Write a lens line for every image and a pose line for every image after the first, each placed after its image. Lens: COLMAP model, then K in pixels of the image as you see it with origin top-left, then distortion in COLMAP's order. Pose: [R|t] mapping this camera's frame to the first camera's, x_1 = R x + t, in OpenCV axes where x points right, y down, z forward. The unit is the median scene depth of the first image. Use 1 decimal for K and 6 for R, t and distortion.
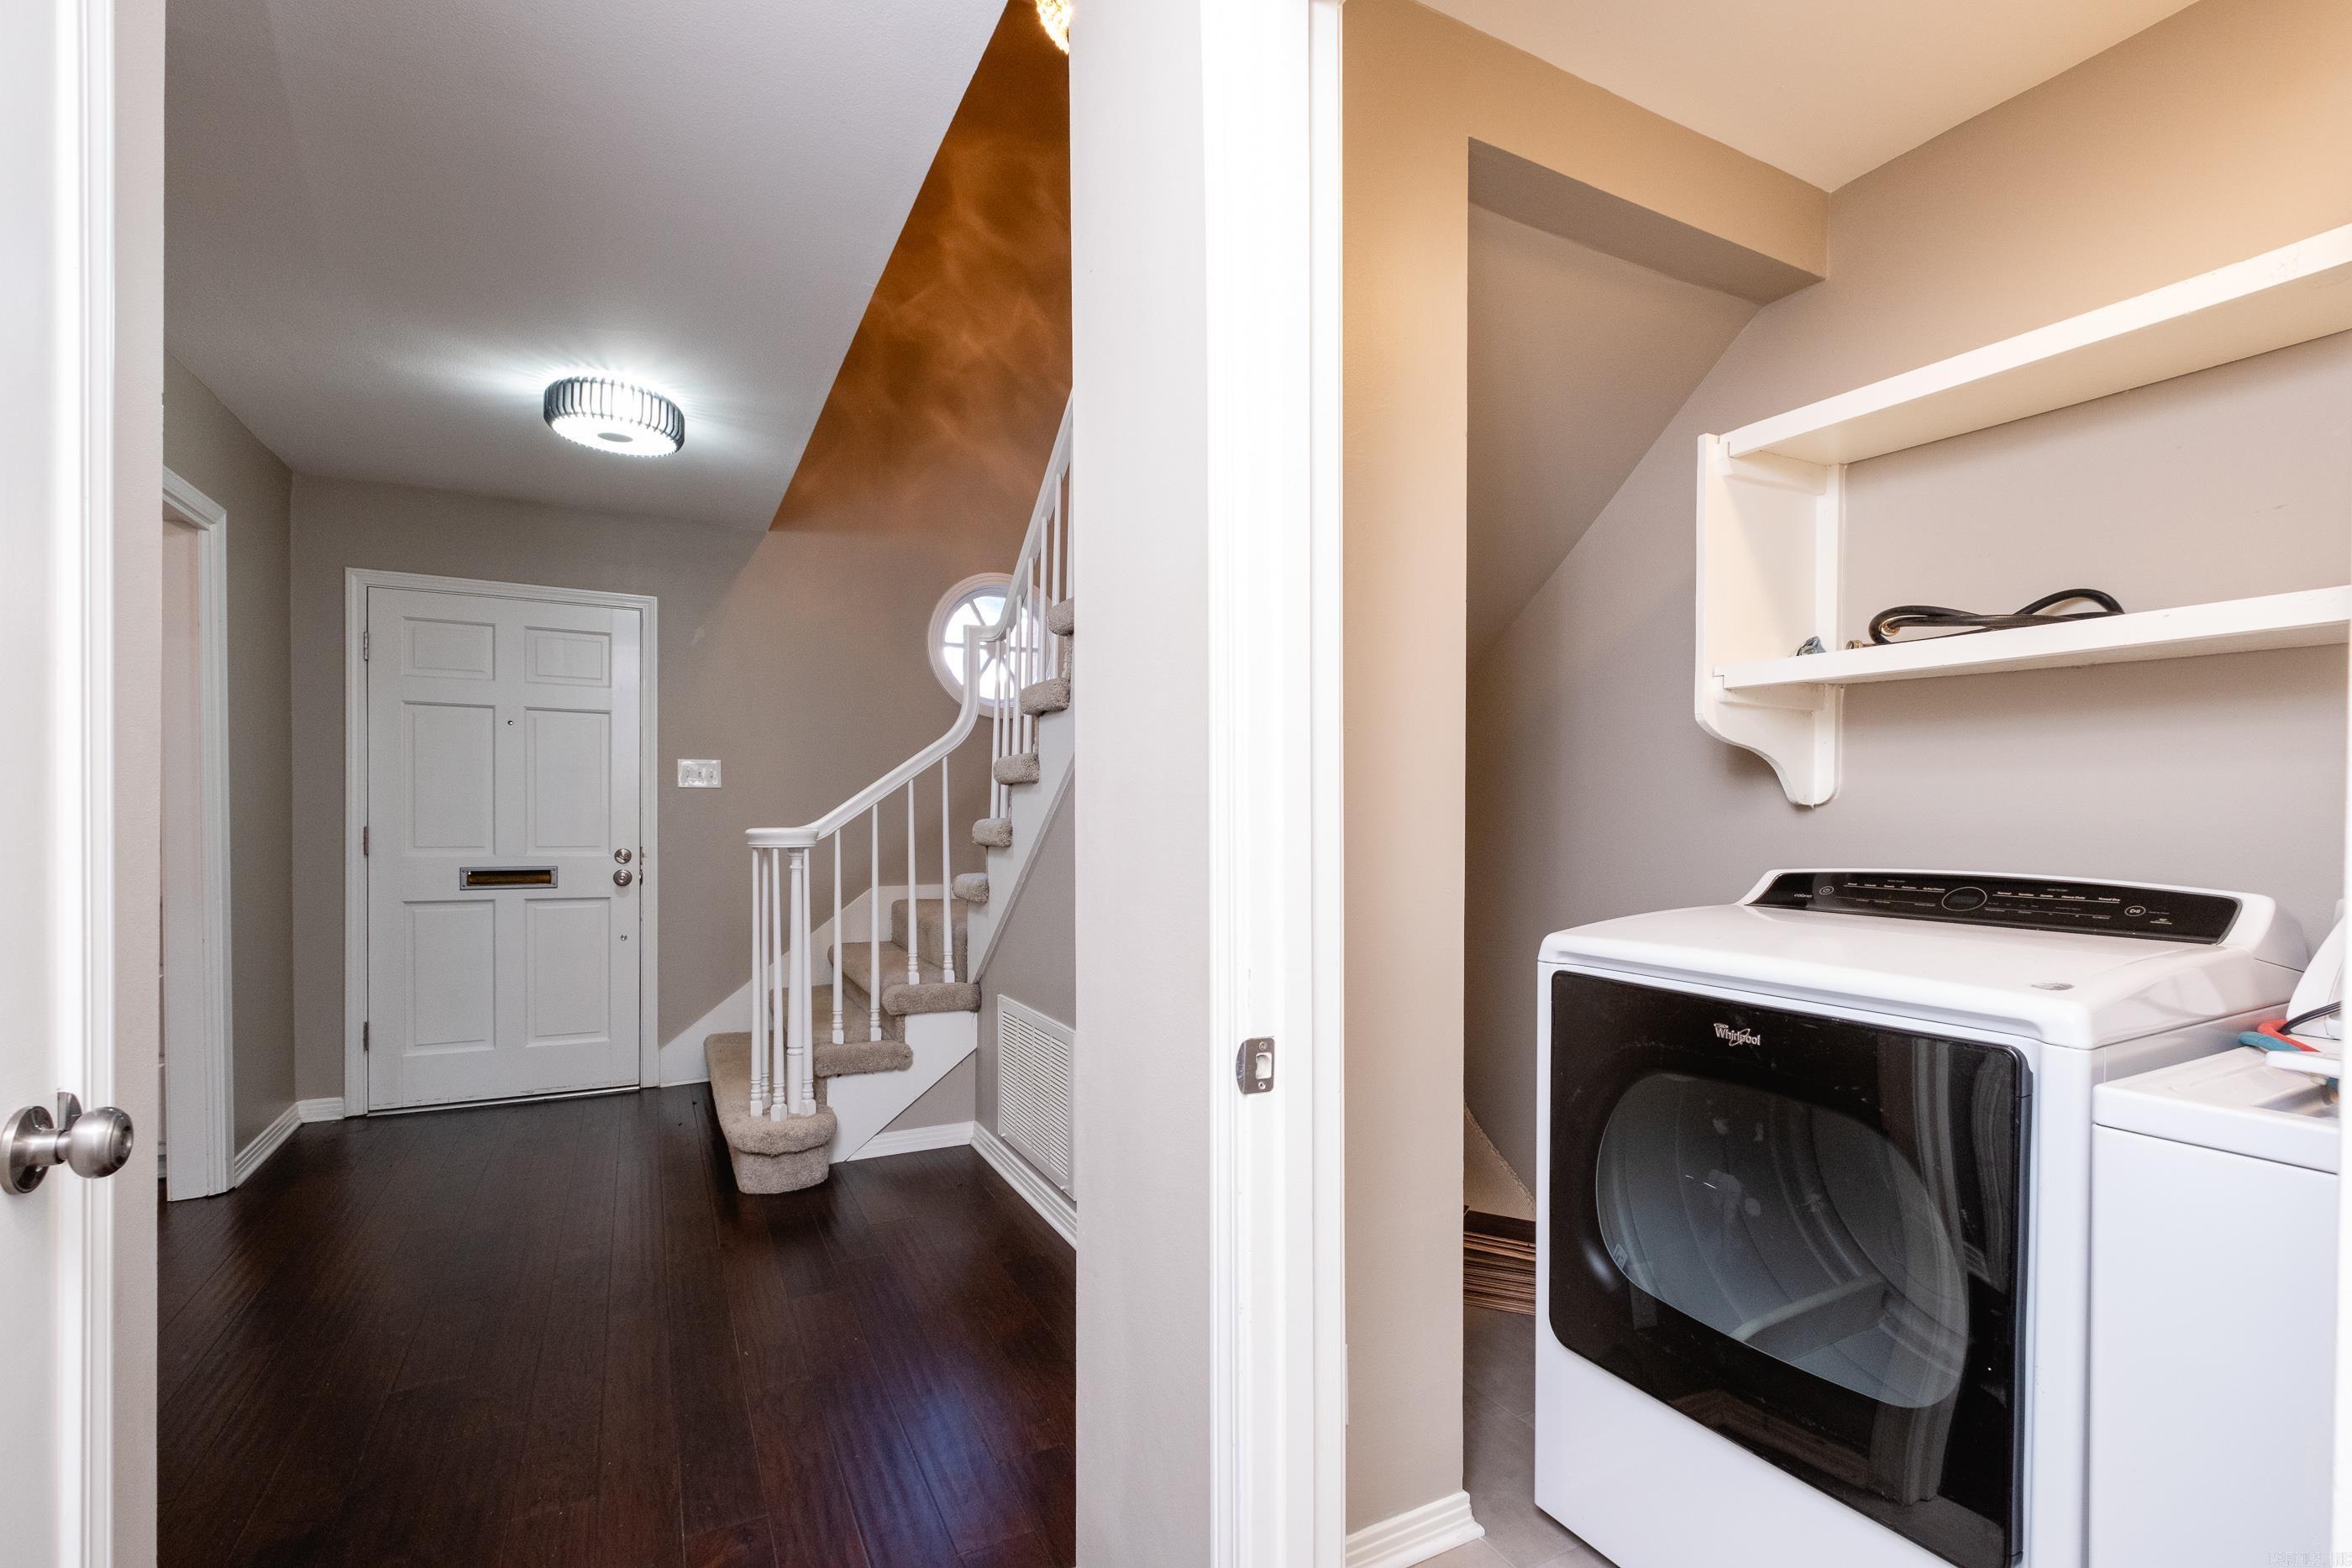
lens RADIAL K [[1021.6, 0, 1195.1], [0, 1021.6, 832.2], [0, 0, 1]] dist [0.004982, -0.003932]
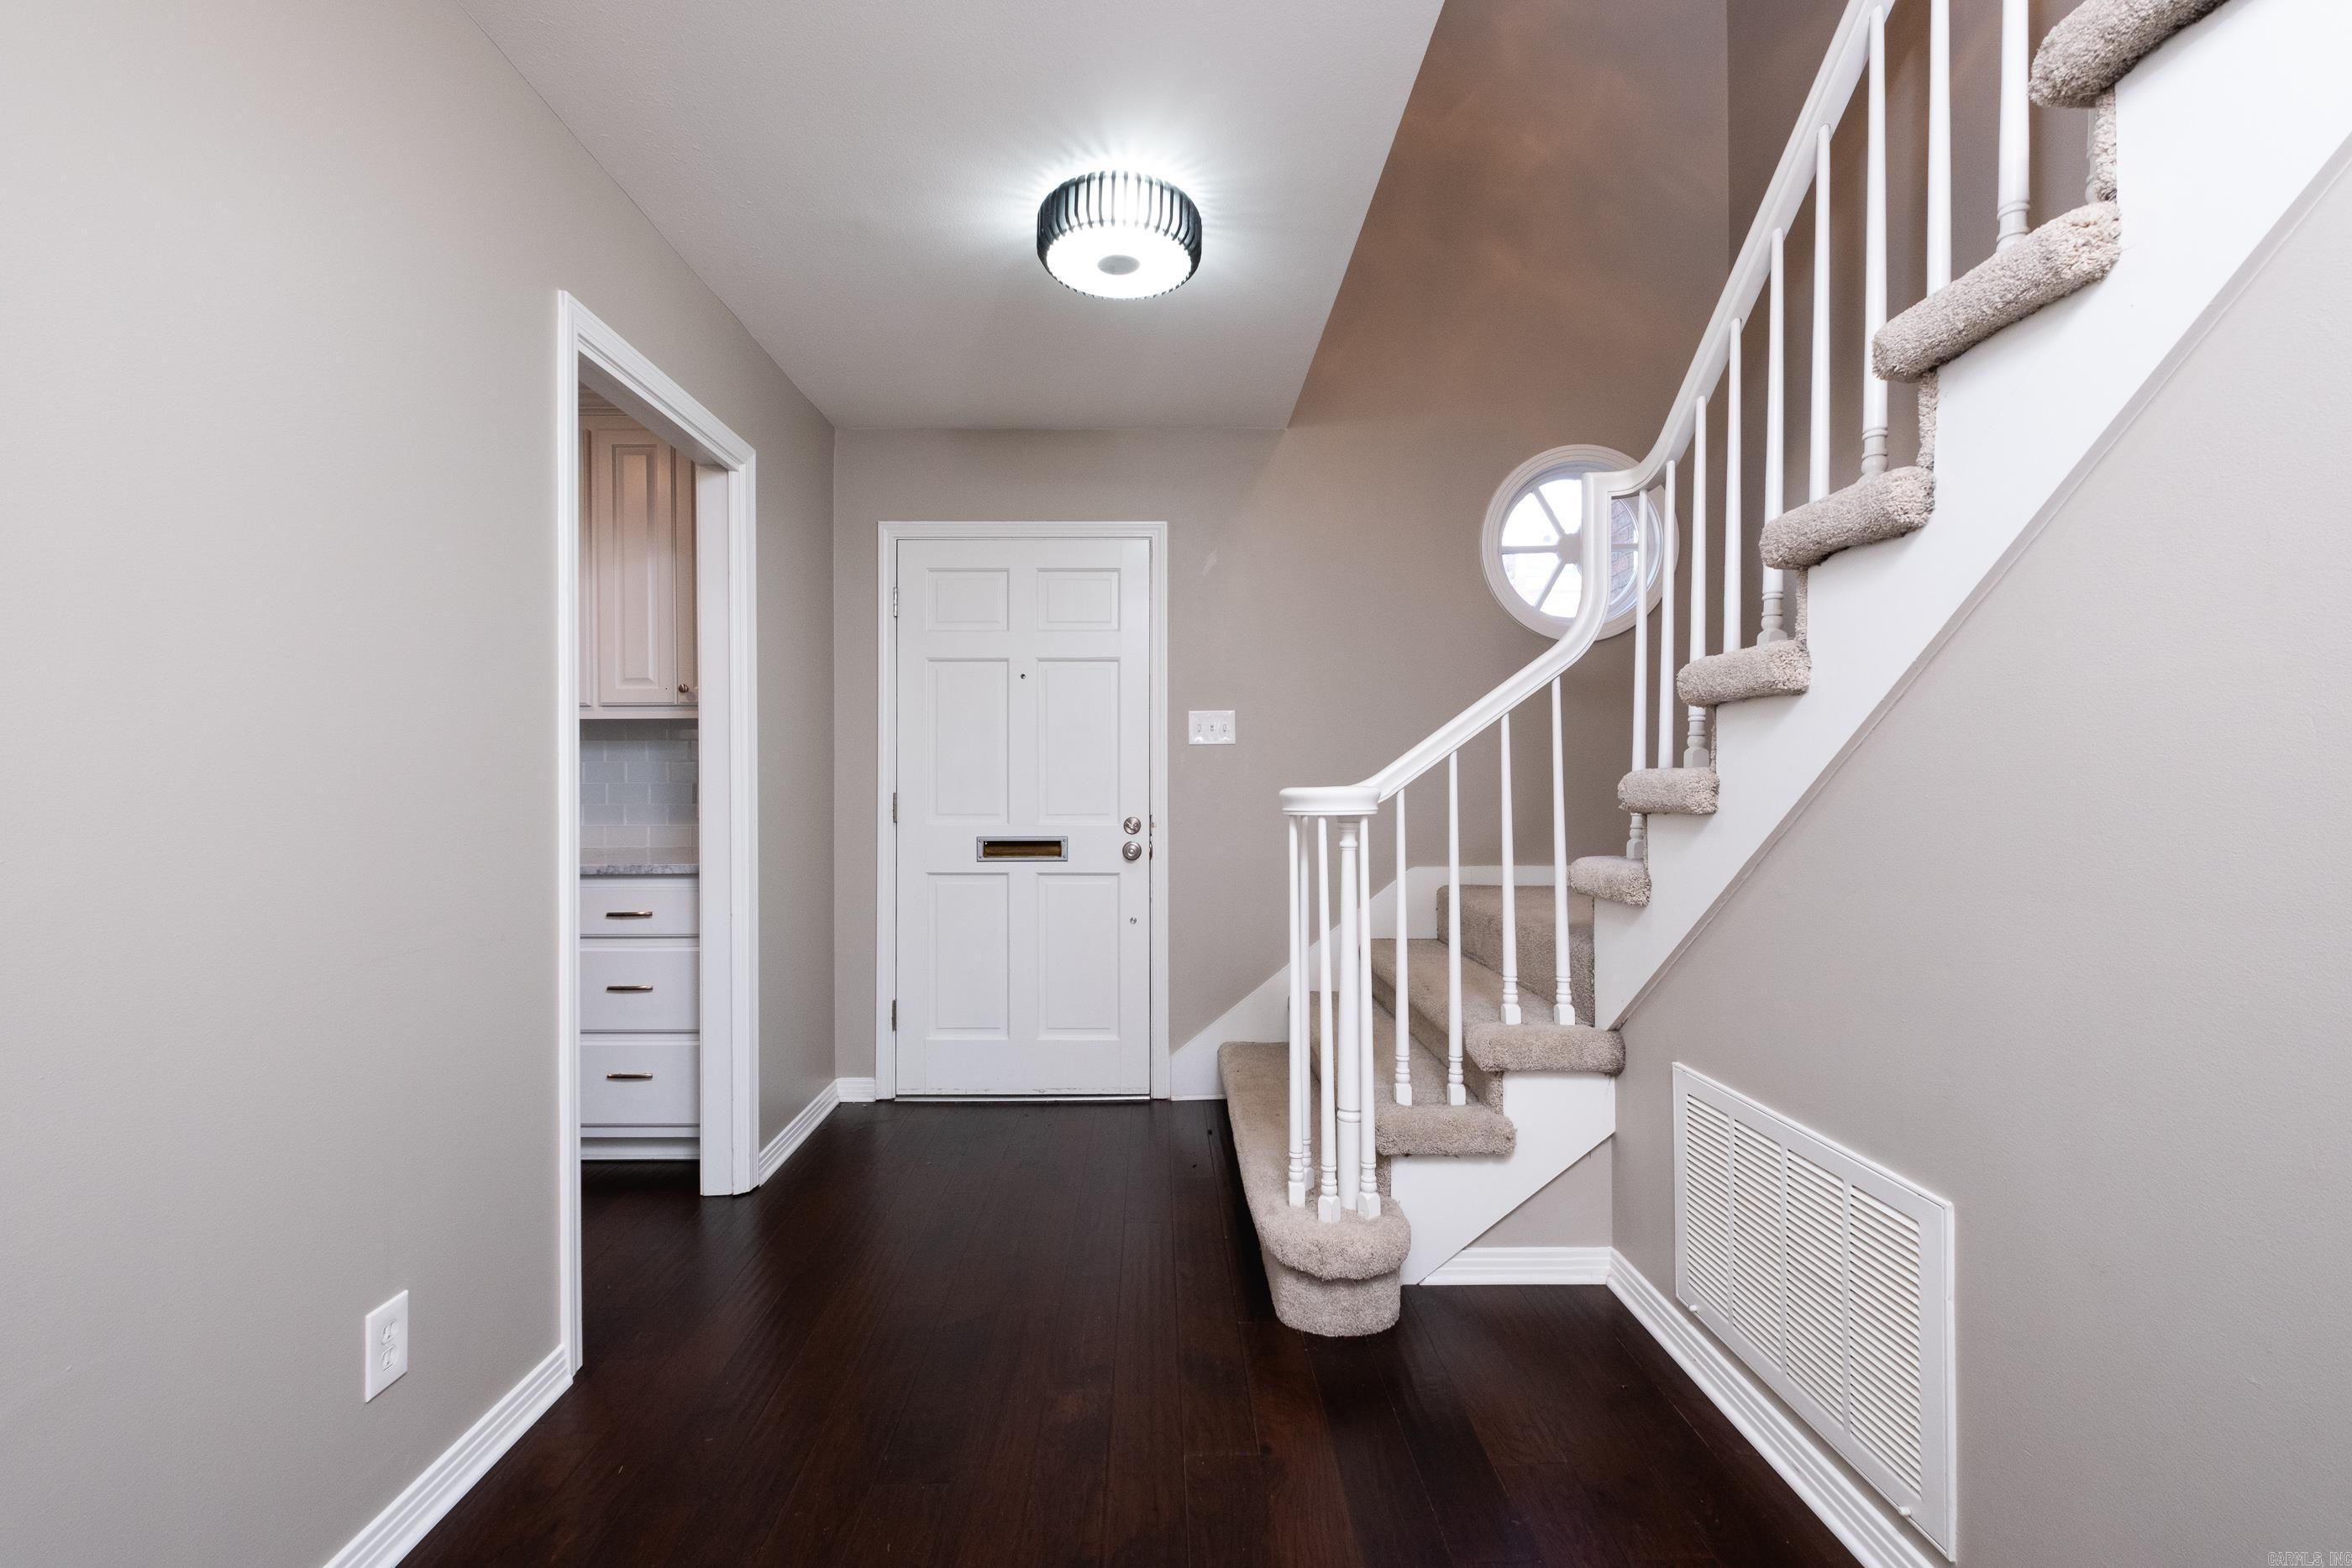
lens RADIAL K [[1021.6, 0, 1174.2], [0, 1021.6, 782.7], [0, 0, 1]] dist [0.004982, -0.003932]
pose [[0.888974, -0.011400, -0.457816, -0.162601], [0.001797, 0.999769, -0.021404, 0.006804], [0.457955, 0.018205, 0.888789, 0.305067]]
